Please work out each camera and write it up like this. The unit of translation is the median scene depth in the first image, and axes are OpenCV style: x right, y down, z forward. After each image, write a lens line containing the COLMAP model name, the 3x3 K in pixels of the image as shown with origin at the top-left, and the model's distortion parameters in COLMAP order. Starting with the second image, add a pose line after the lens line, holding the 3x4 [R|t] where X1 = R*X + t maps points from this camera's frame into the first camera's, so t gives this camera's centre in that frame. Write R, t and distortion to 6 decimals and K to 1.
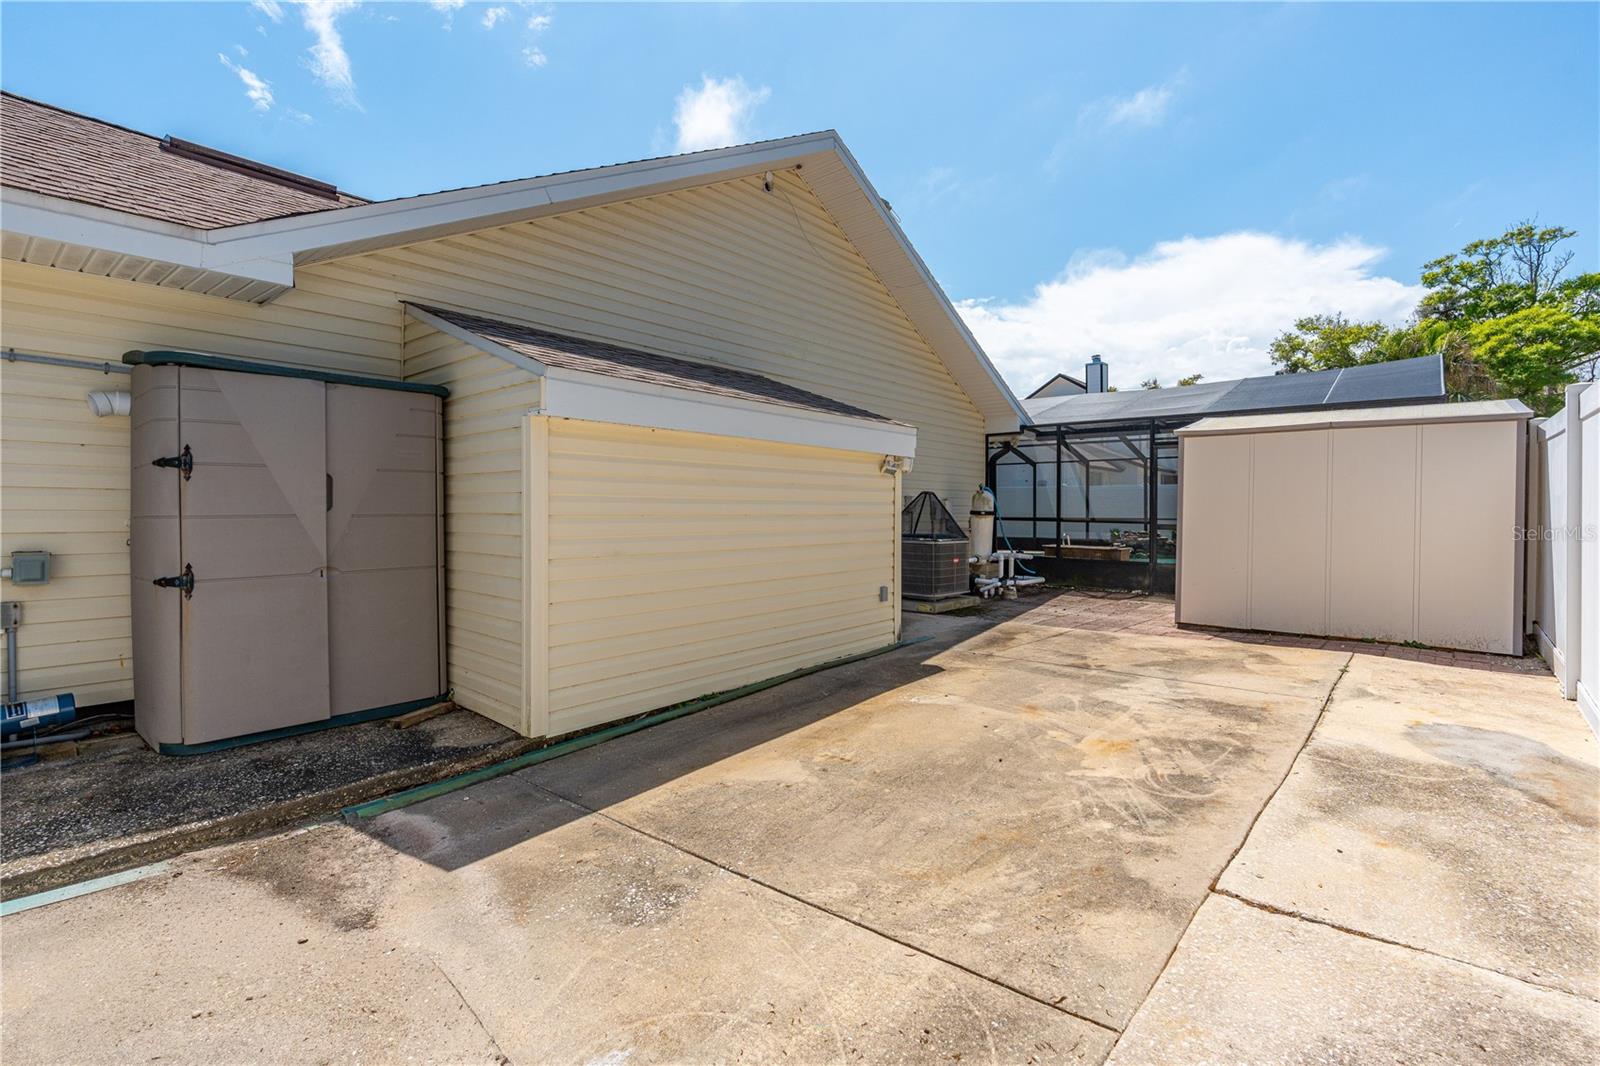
lens RADIAL K [[718.5, 0, 800.0], [0, 718.5, 533.0], [0, 0, 1]] dist [0.000657, 0.000290]
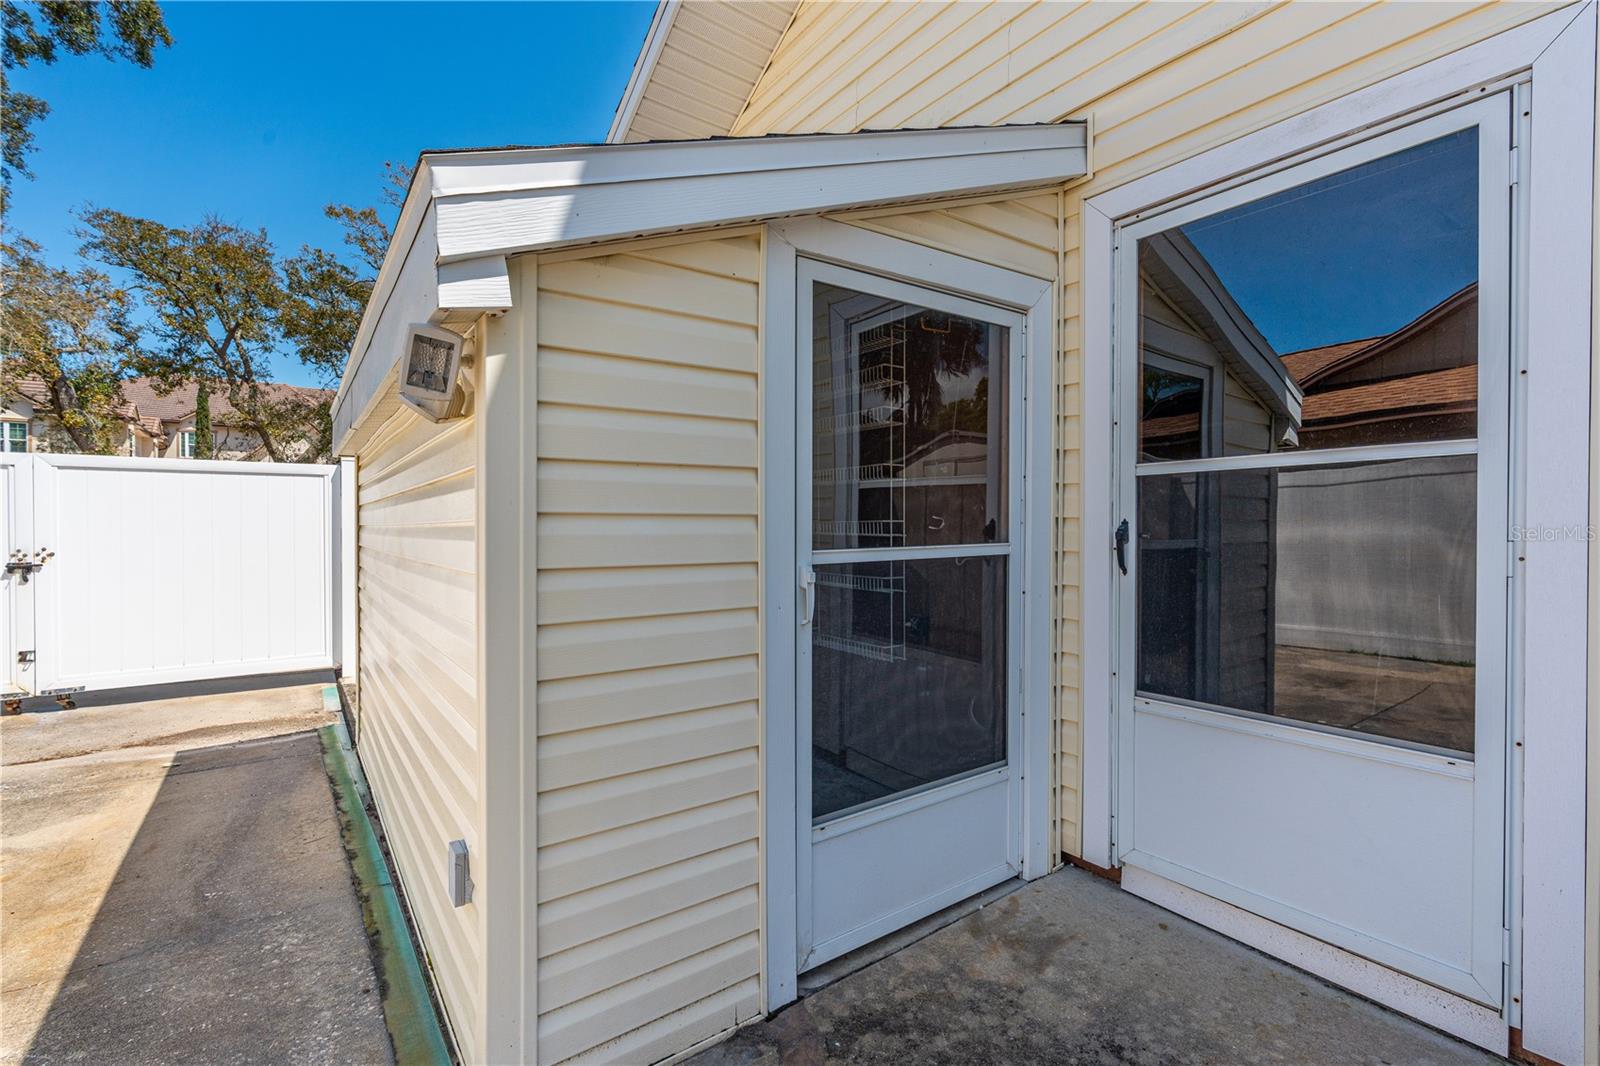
lens RADIAL K [[738.5, 0, 800.0], [0, 738.5, 533.0], [0, 0, 1]] dist [0.001102, 0.000294]
pose [[-0.247089, 0.004063, -0.968984, 0.593411], [-0.028481, 0.999529, 0.011454, -0.077699], [0.968574, 0.030428, -0.246857, 2.022741]]
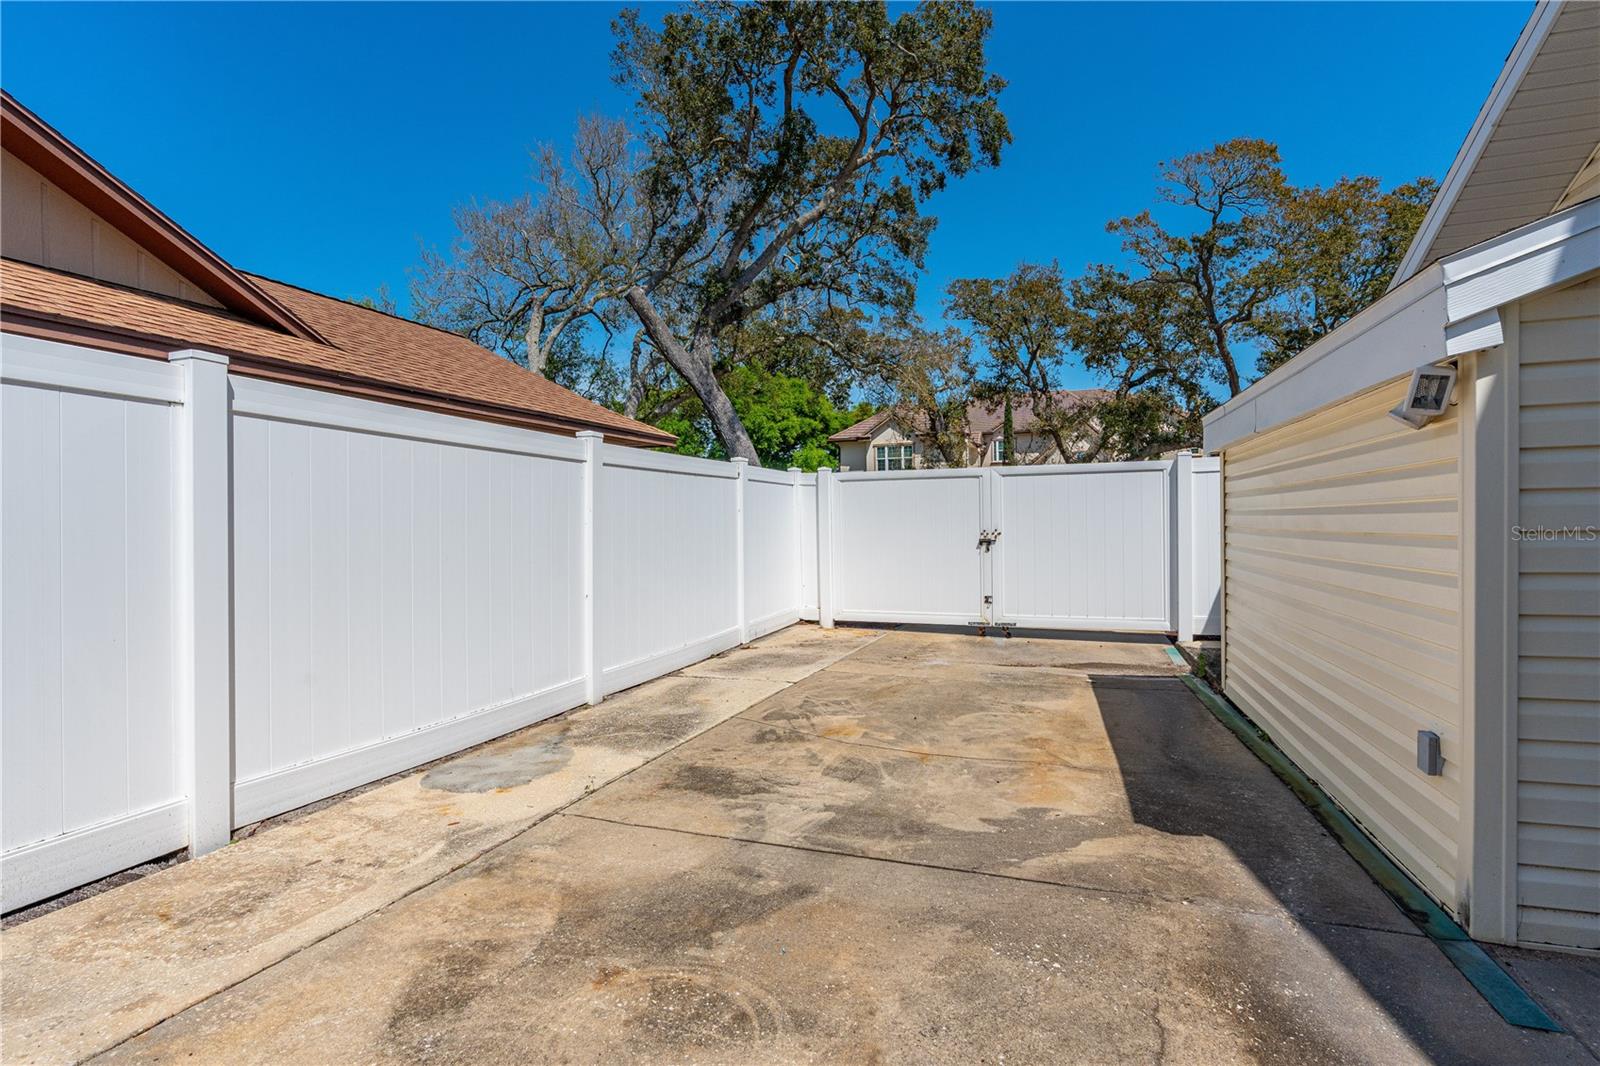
lens RADIAL K [[763.8, 0, 800.0], [0, 763.8, 533.0], [0, 0, 1]] dist [-0.006176, 0.000829]
pose [[-0.925211, 0.016295, -0.379103, 0.952520], [0.000775, 0.999157, 0.041055, -0.071331], [0.379453, 0.037690, -0.924443, 2.103598]]
